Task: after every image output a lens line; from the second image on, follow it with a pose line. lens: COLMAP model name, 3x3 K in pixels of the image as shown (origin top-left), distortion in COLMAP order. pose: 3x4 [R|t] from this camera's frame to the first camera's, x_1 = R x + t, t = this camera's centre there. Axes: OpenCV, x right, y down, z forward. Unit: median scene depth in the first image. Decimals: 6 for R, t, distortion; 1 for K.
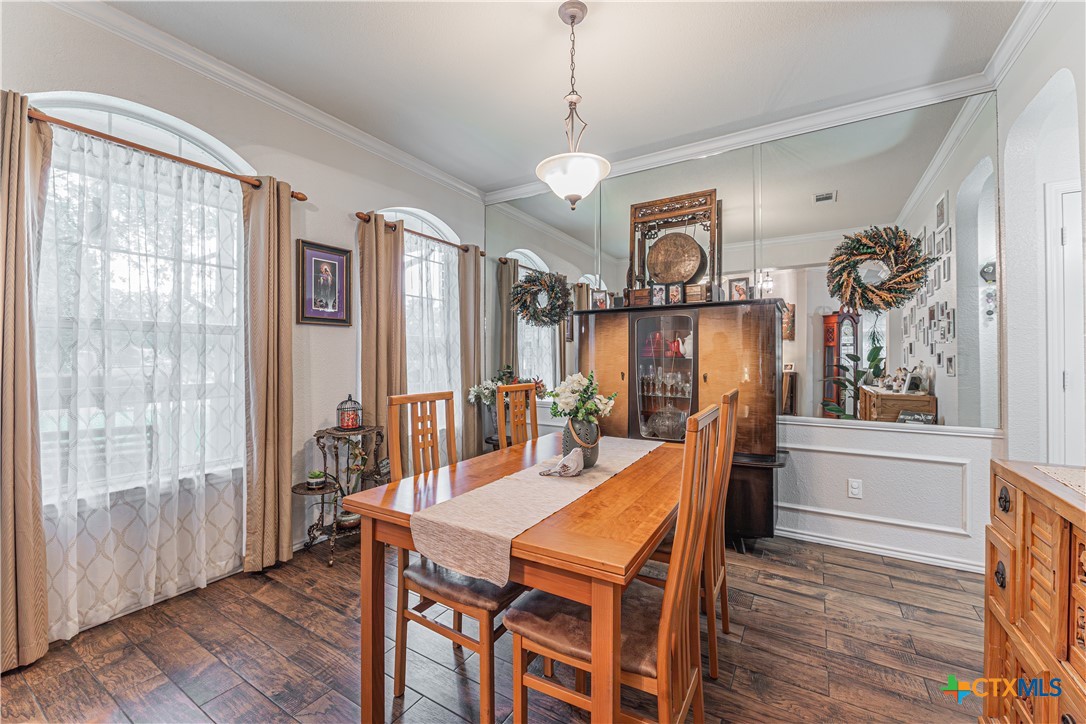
lens RADIAL K [[440.2, 0, 541.1], [0, 440.2, 358.8], [0, 0, 1]] dist [-0.002261, -0.002908]
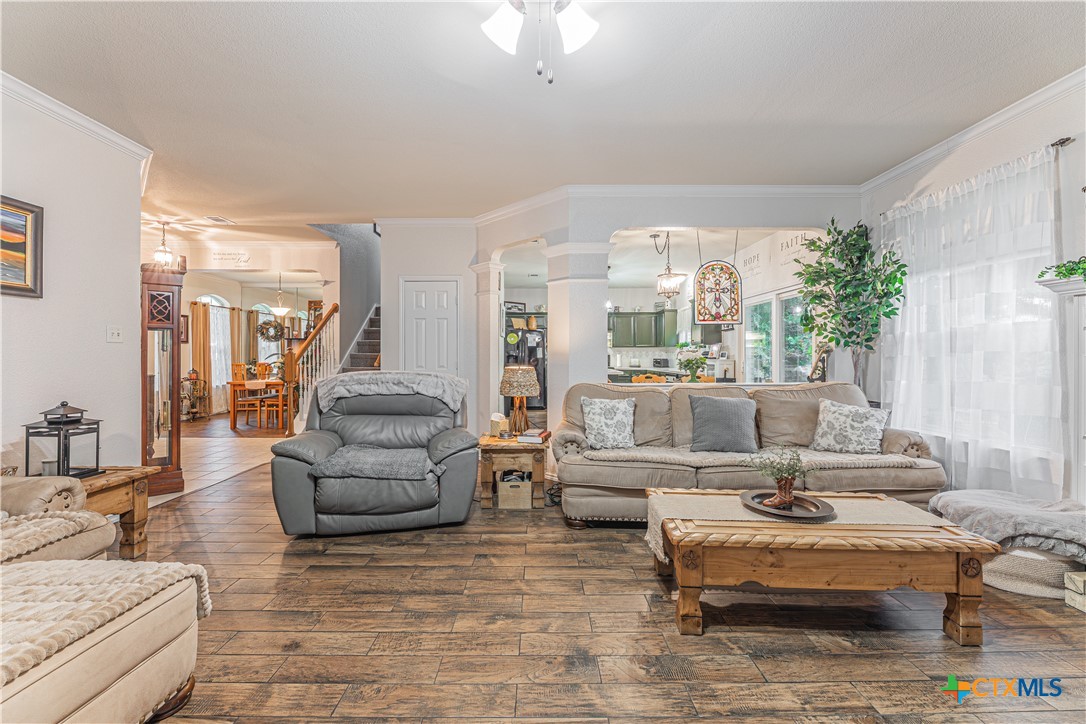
lens RADIAL K [[440.2, 0, 539.7], [0, 440.2, 354.0], [0, 0, 1]] dist [-0.002261, -0.002908]
pose [[0.853071, 0.003705, 0.521782, 0.001213], [-0.000386, 0.999979, -0.006469, 0.005651], [-0.521795, 0.005317, 0.853054, -1.864918]]
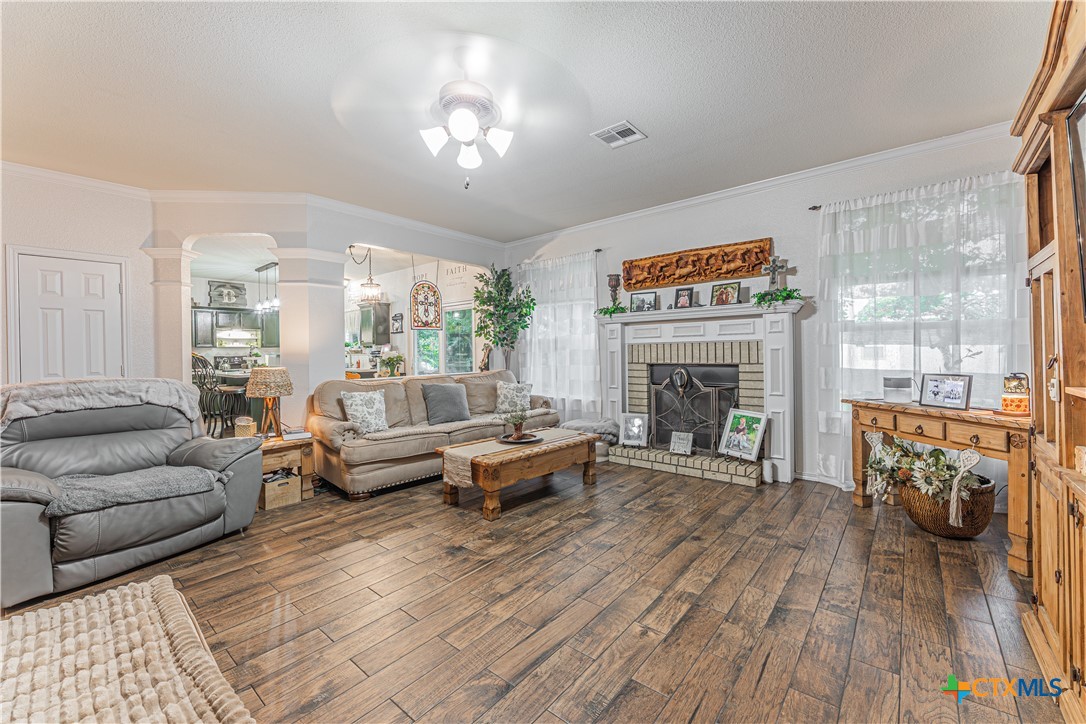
lens RADIAL K [[440.2, 0, 542.3], [0, 440.2, 352.7], [0, 0, 1]] dist [-0.002261, -0.002908]
pose [[0.147464, -0.001286, 0.989067, -0.399522], [0.018219, 0.999833, -0.001417, 0.007650], [-0.988900, 0.018228, 0.147463, -1.743870]]
